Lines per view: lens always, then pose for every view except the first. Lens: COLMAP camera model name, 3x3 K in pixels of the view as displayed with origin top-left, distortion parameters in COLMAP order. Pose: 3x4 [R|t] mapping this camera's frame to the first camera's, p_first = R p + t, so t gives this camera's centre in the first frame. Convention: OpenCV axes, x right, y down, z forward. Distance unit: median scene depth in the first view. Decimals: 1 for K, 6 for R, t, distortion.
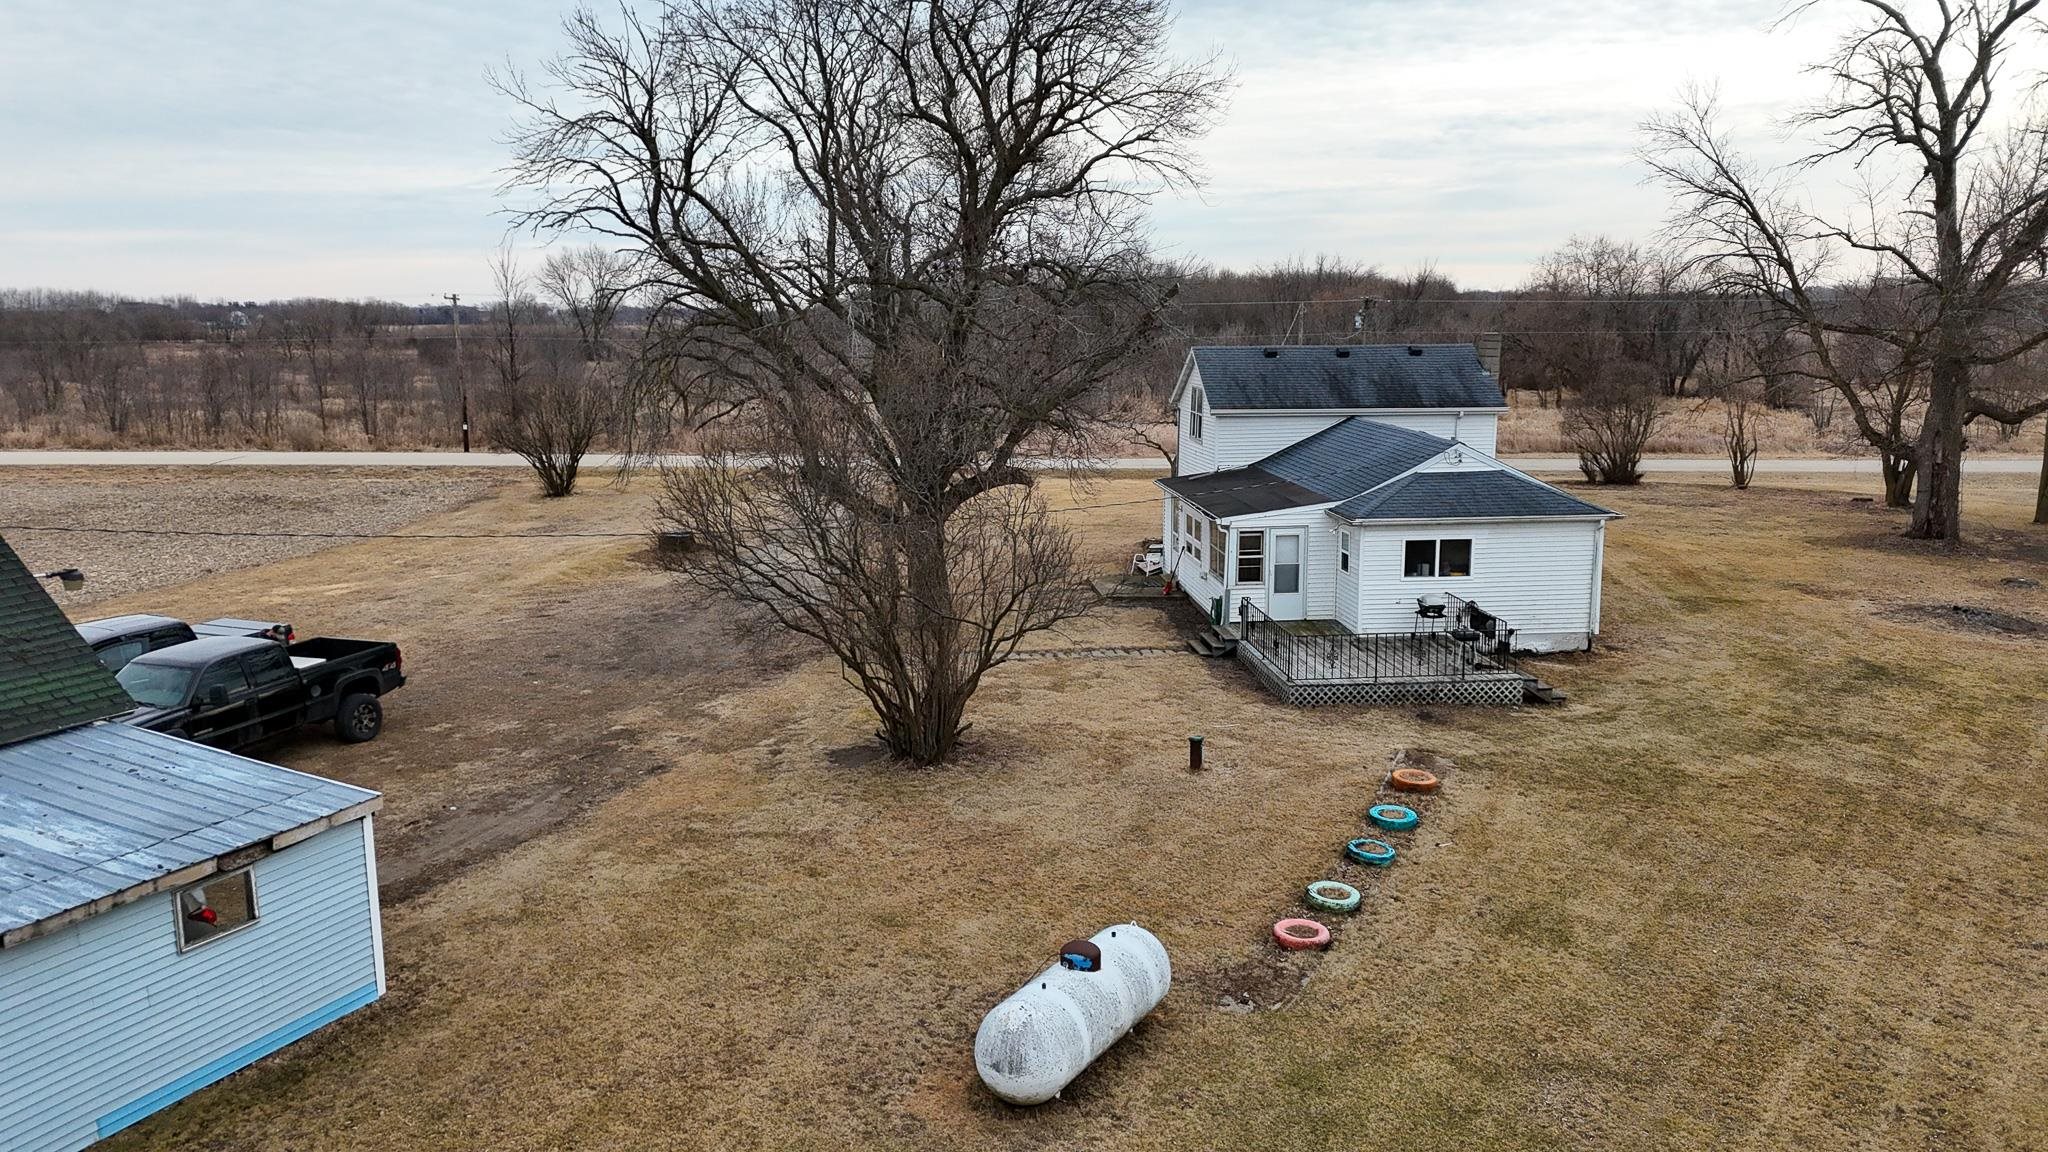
lens RADIAL K [[1540.8, 0, 1024.0], [0, 1540.8, 576.0], [0, 0, 1]] dist [0.080714, -0.070895]
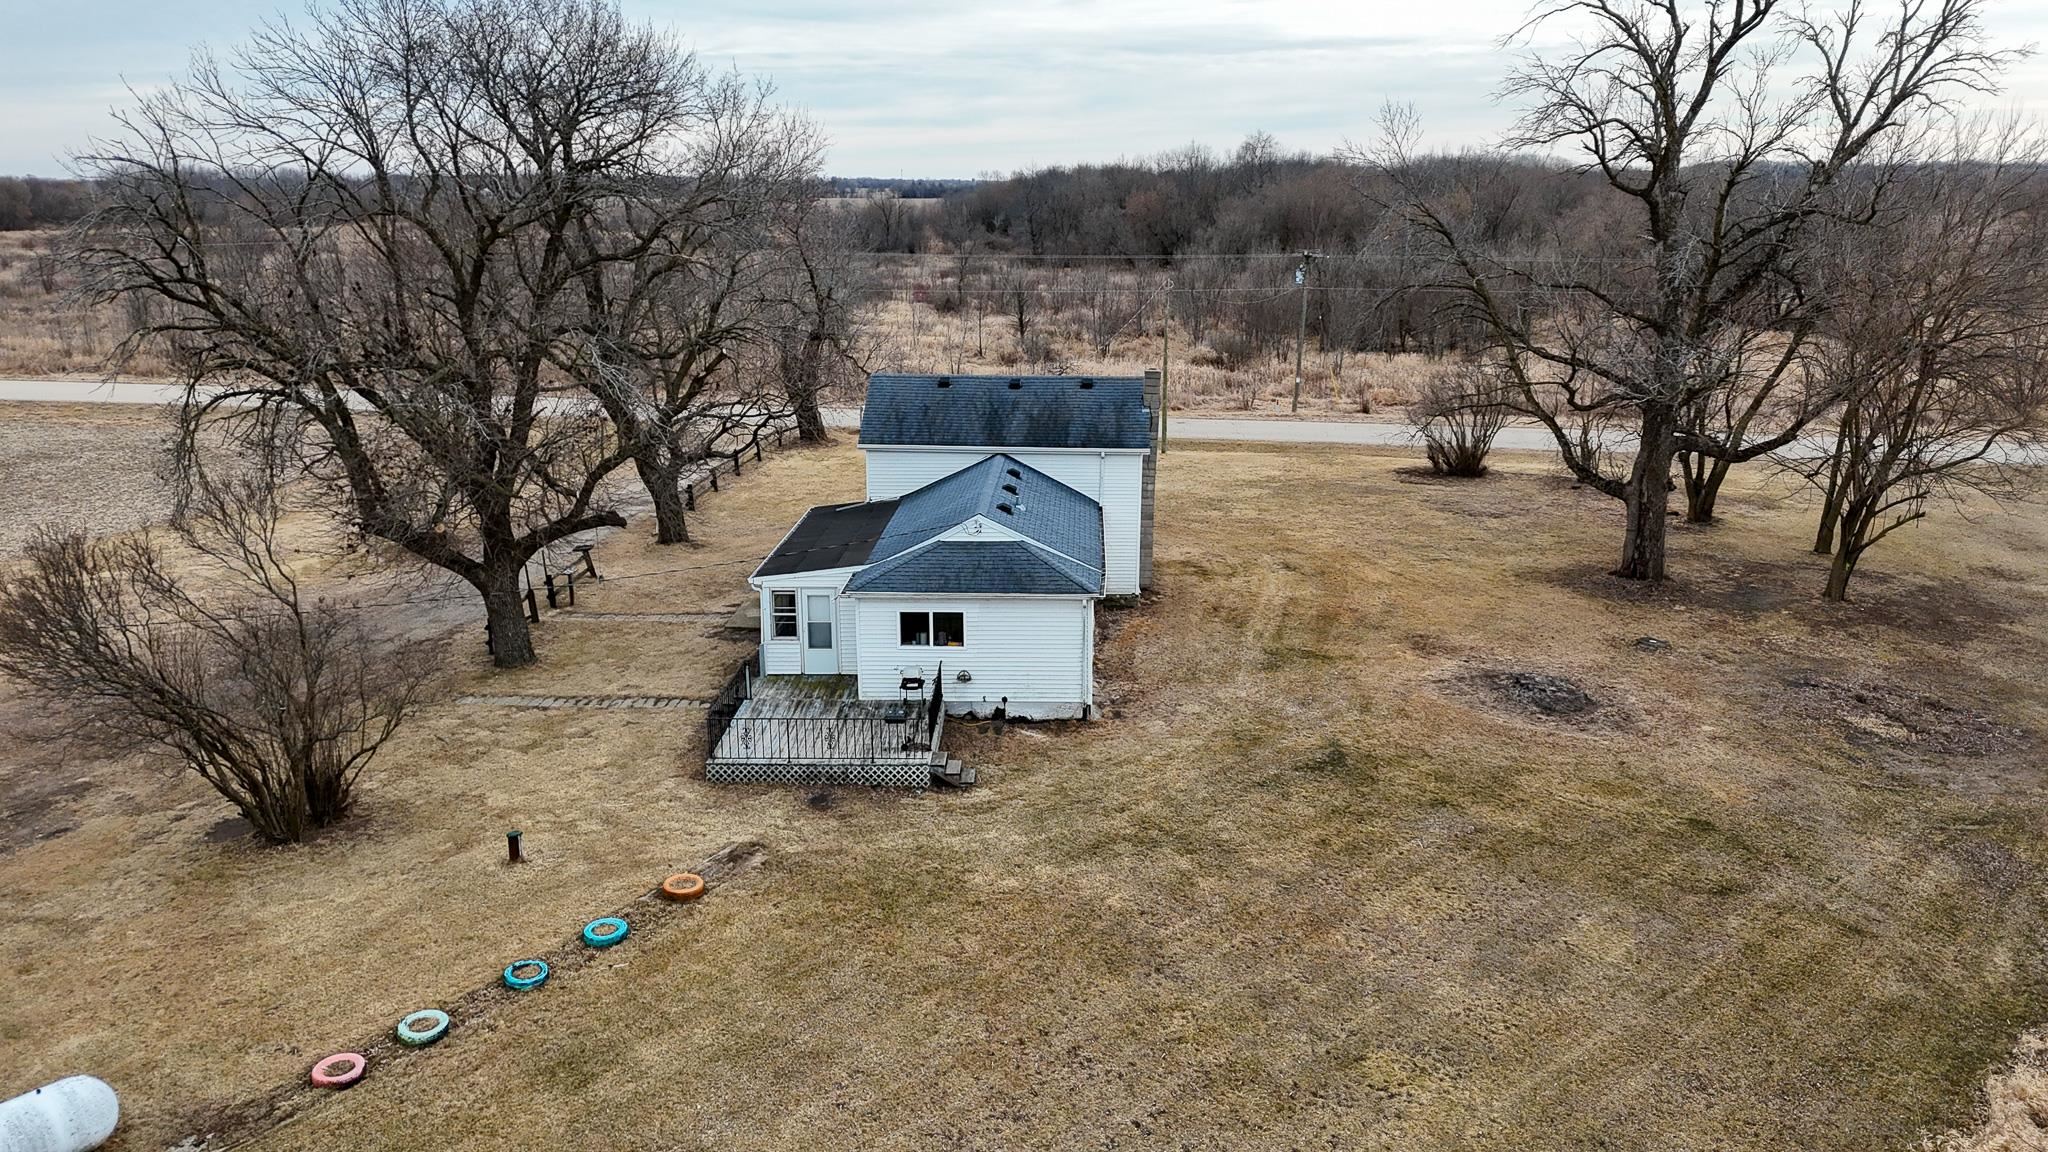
lens RADIAL K [[1540.8, 0, 1024.0], [0, 1540.8, 576.0], [0, 0, 1]] dist [0.080714, -0.070895]
pose [[0.990206, 0.039270, -0.133979, 0.463867], [-0.028100, 0.996046, 0.084272, -0.136313], [0.136759, -0.079682, 0.987394, -0.021521]]
